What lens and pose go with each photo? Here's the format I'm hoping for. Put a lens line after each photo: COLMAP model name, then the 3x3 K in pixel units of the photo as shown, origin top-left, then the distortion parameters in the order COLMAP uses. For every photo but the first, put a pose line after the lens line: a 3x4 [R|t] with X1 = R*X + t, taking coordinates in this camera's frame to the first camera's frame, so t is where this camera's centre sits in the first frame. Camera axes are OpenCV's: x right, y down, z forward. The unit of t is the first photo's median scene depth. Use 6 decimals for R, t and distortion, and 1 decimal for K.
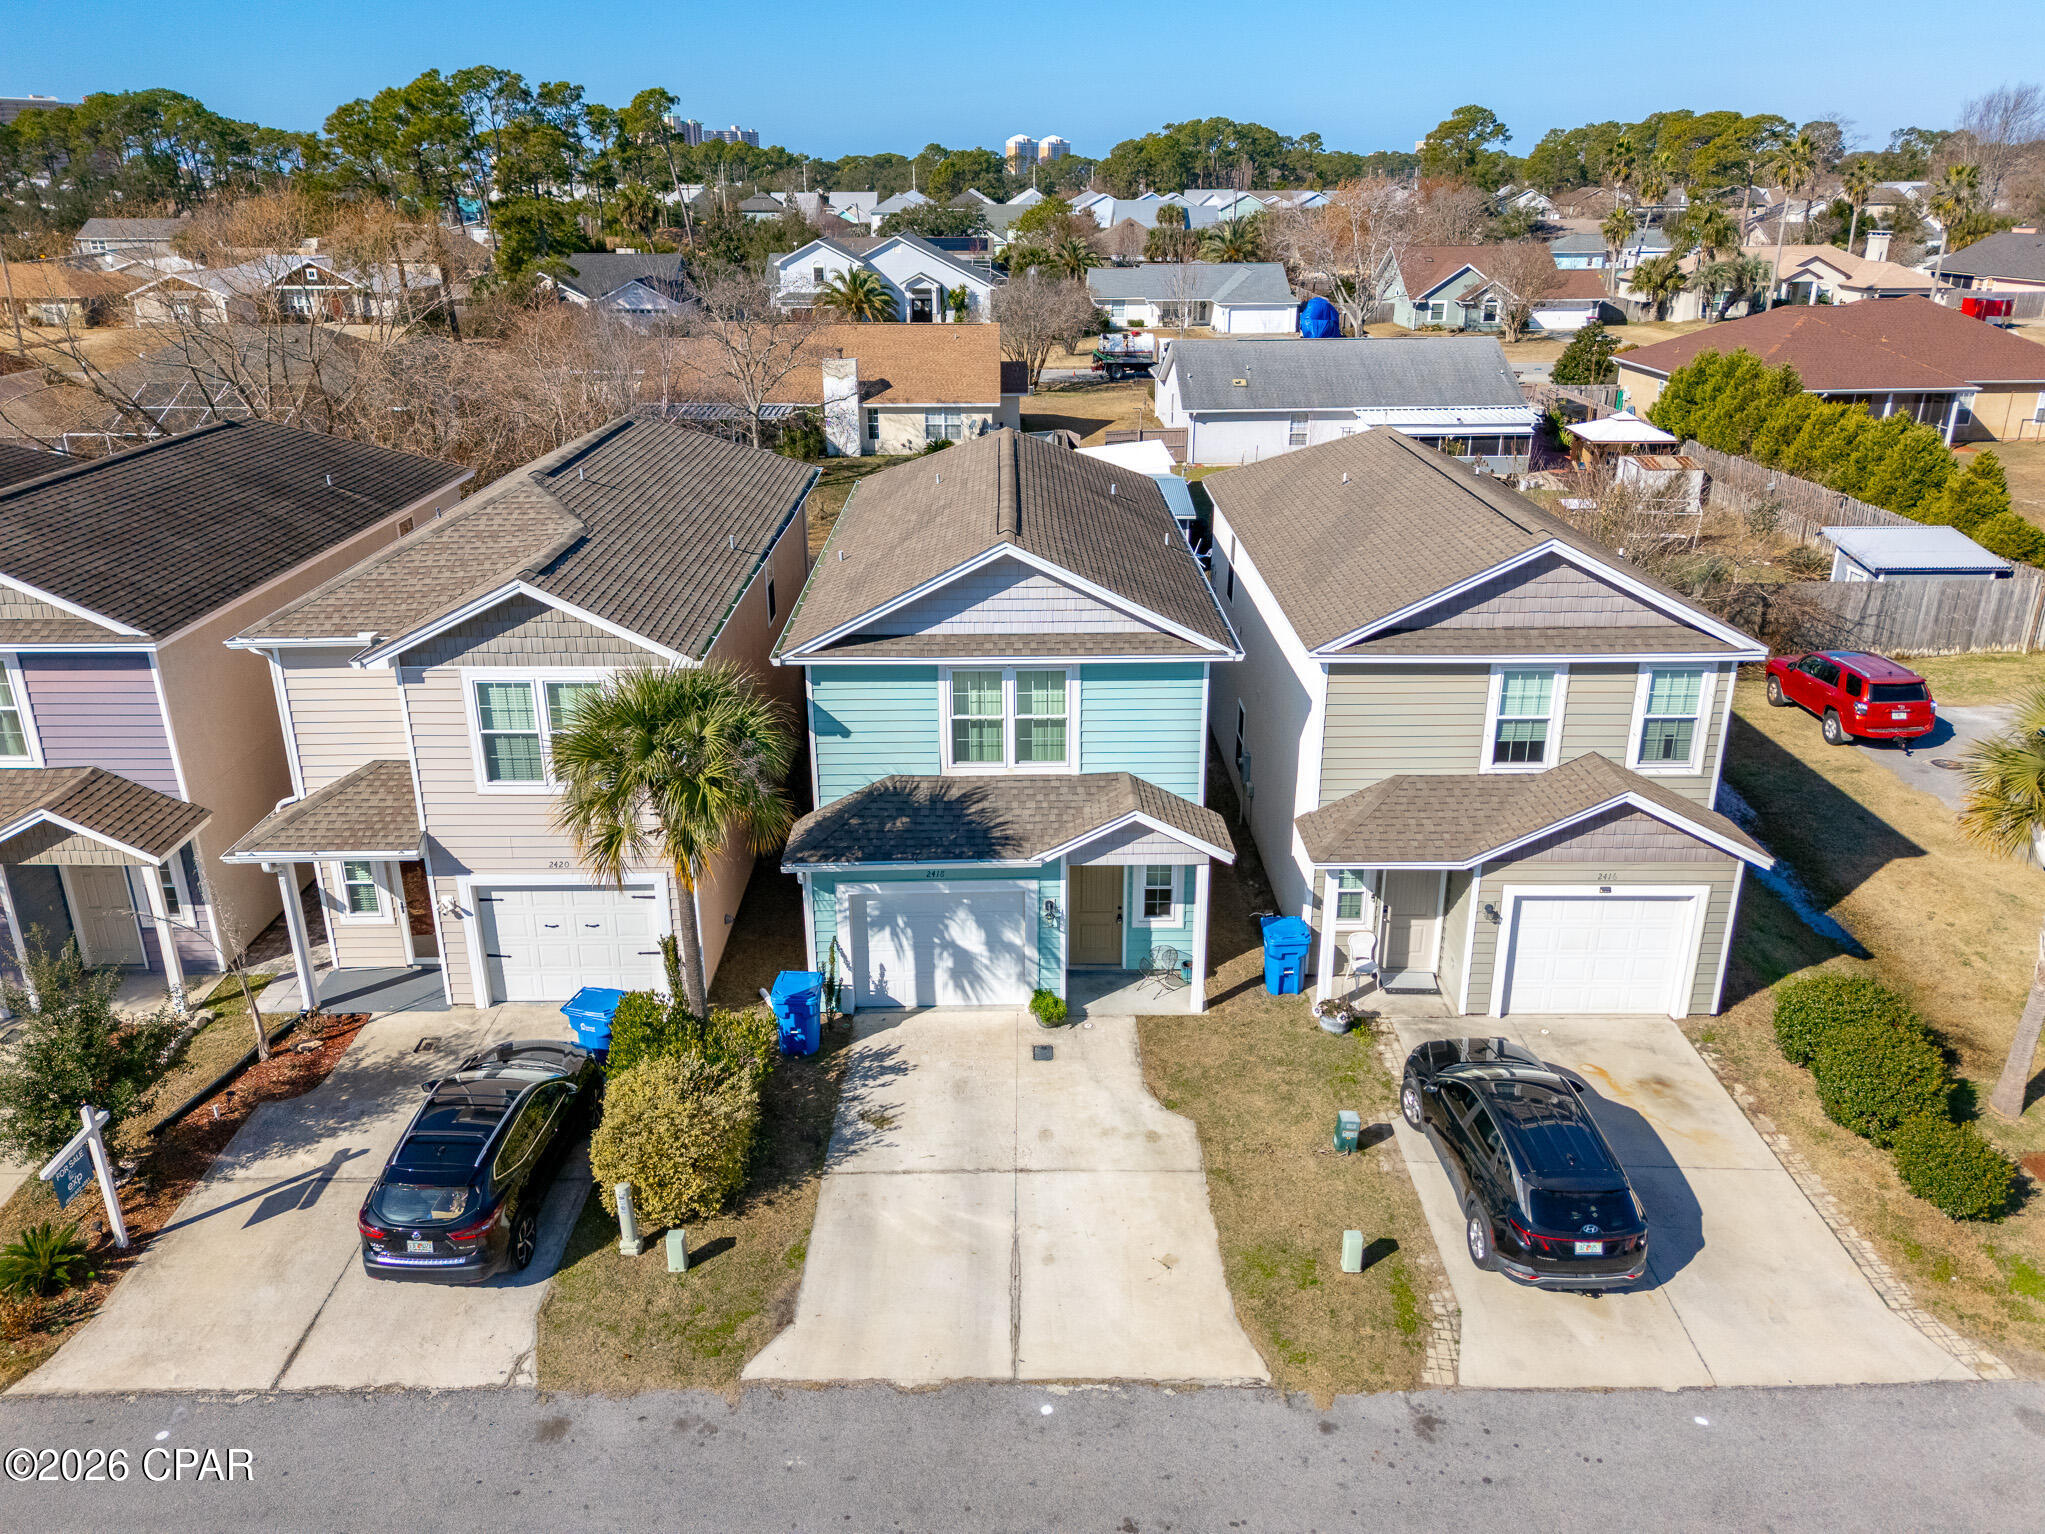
lens RADIAL K [[1507.8, 0, 1029.2], [0, 1507.8, 765.8], [0, 0, 1]] dist [0.057845, -0.039149]
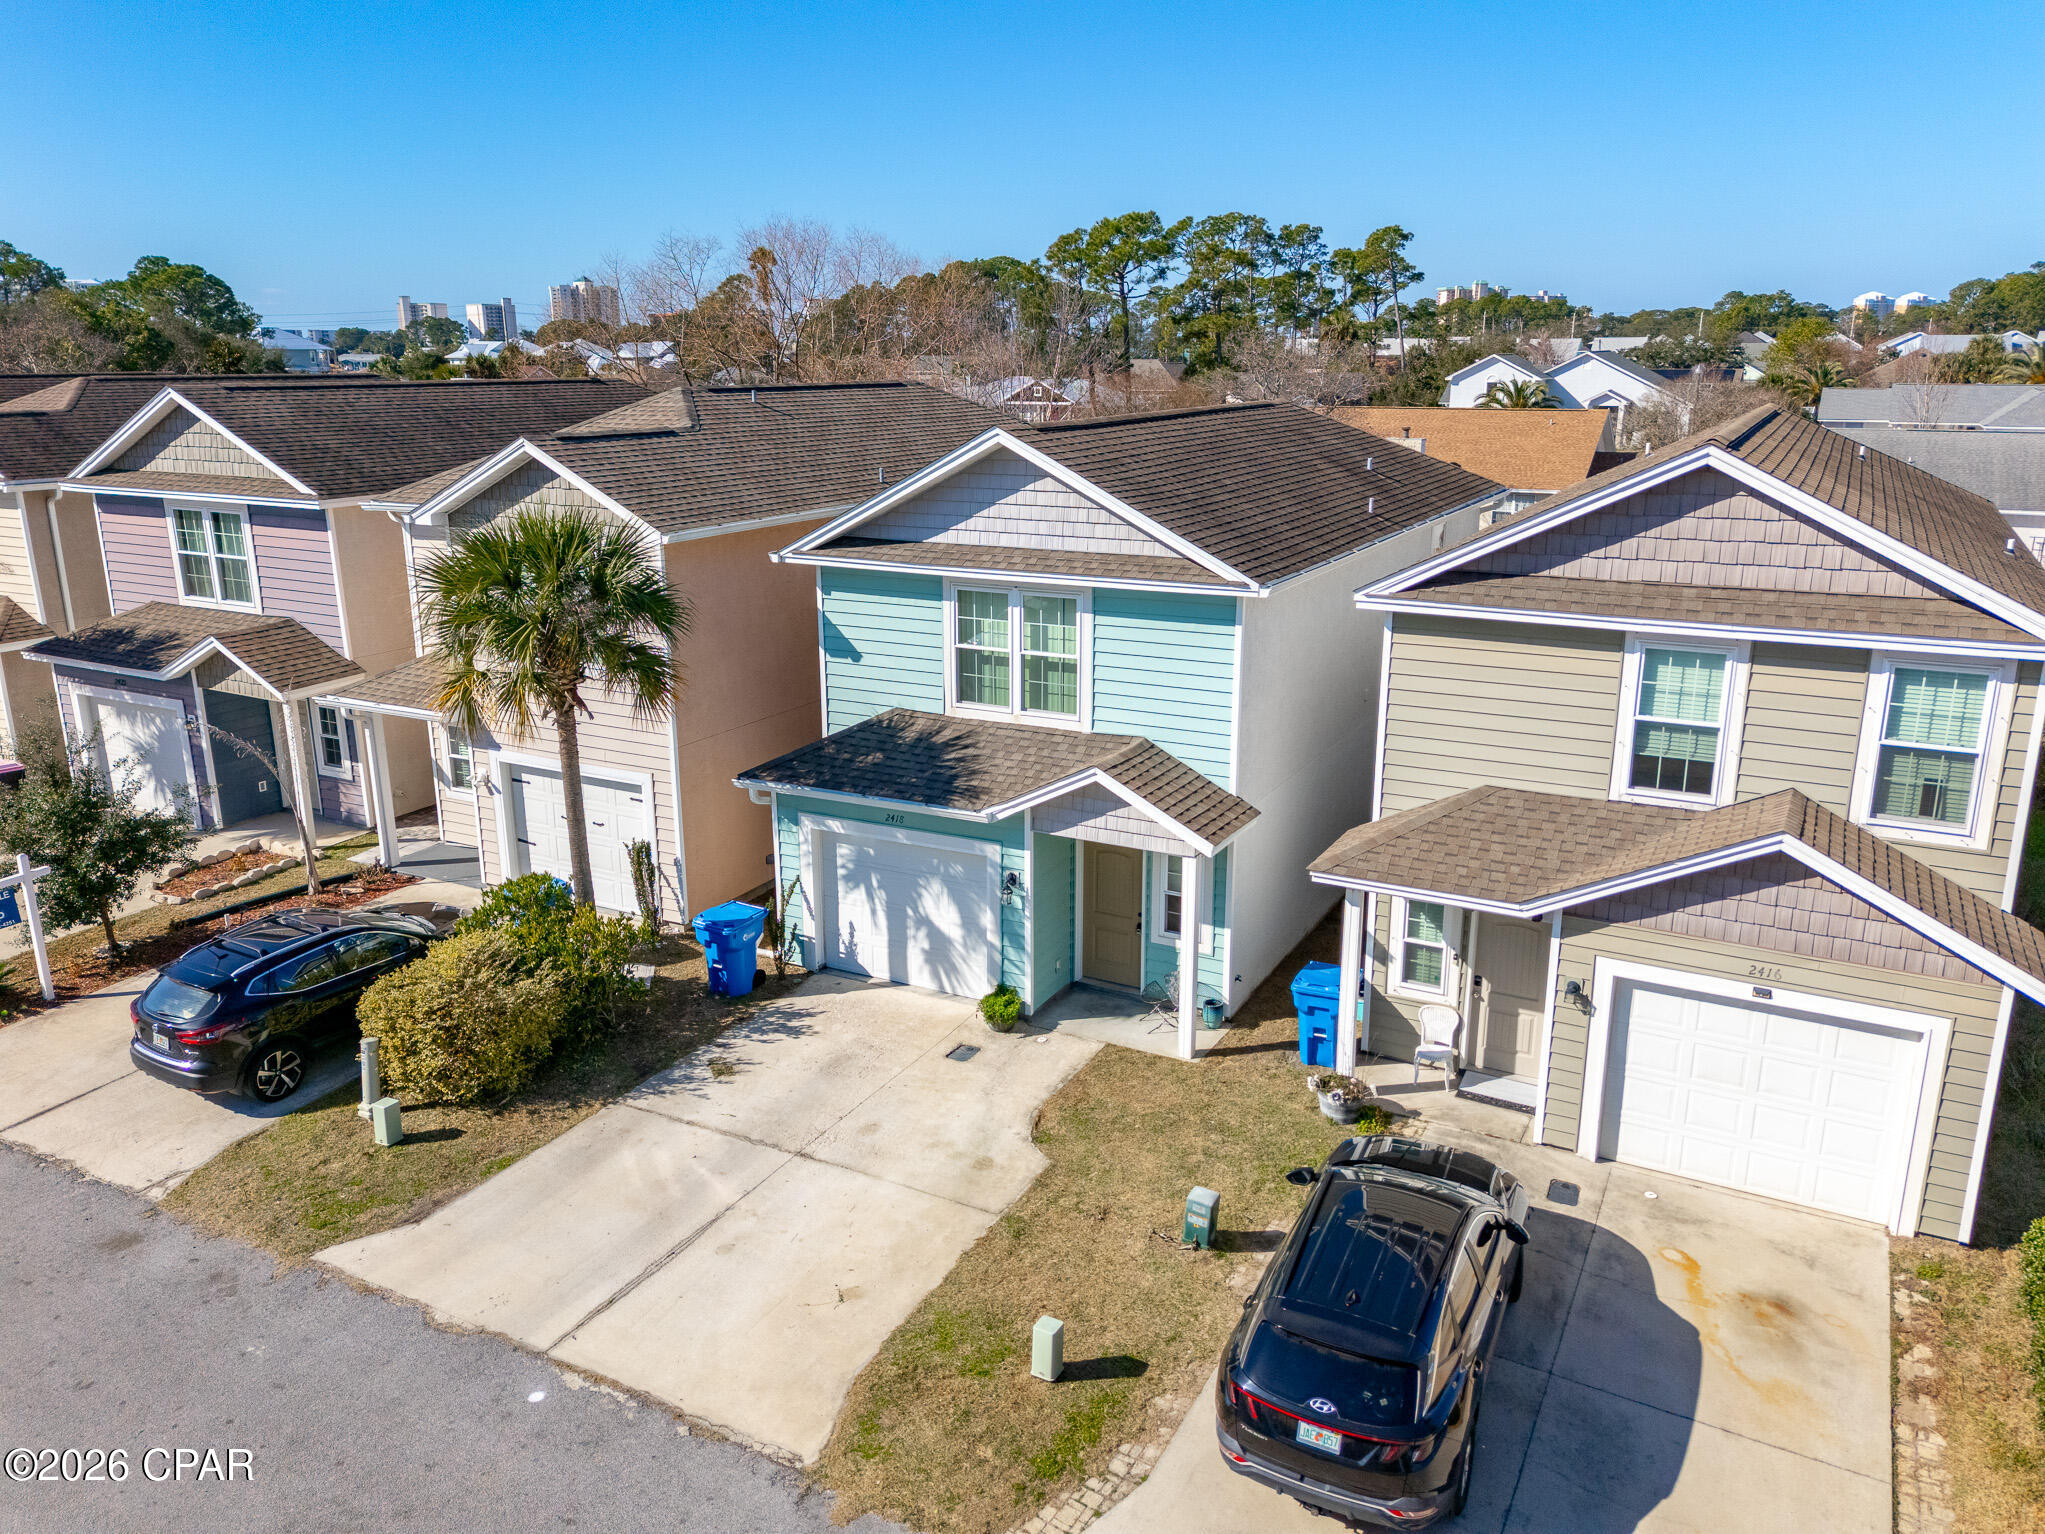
lens RADIAL K [[1507.8, 0, 1022.1], [0, 1507.8, 764.0], [0, 0, 1]] dist [0.057845, -0.039149]
pose [[0.878786, 0.128317, -0.459641, 0.386816], [-0.173505, 0.983167, -0.057255, 0.077165], [0.444557, 0.130065, 0.886258, 0.269960]]
